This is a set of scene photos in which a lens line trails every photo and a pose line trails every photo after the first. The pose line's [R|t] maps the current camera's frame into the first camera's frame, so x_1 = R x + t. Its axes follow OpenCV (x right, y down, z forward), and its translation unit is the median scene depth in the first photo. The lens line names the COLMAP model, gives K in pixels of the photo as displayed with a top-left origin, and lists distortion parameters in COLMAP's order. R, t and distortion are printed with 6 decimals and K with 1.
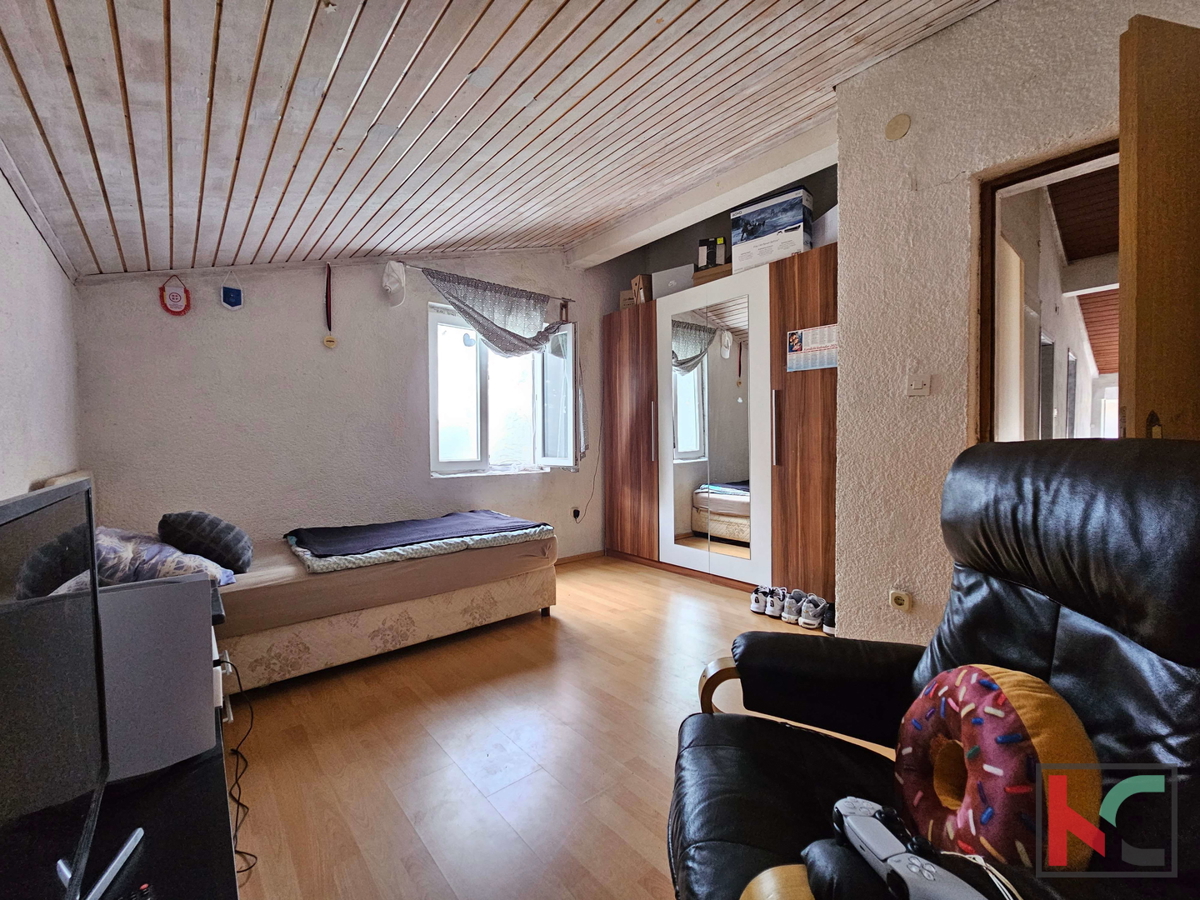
lens RADIAL K [[491.4, 0, 600.0], [0, 491.4, 450.0], [0, 0, 1]] dist [-0.001284, 0.000036]
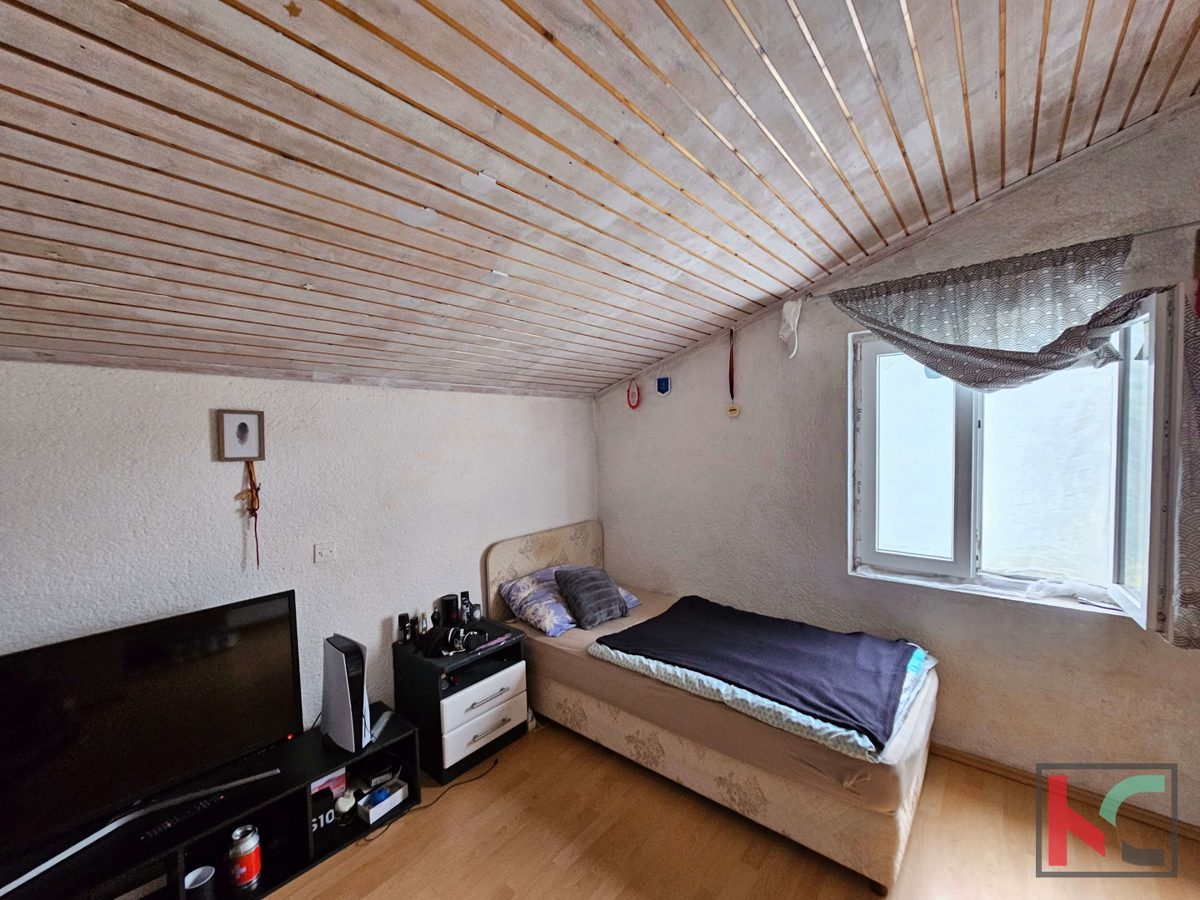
lens RADIAL K [[491.4, 0, 600.0], [0, 491.4, 450.0], [0, 0, 1]] dist [-0.001284, 0.000036]
pose [[0.156416, 0.040596, -0.986857, 0.345496], [0.007727, 0.999074, 0.042323, -0.177147], [0.987661, -0.014246, 0.155958, 0.565378]]
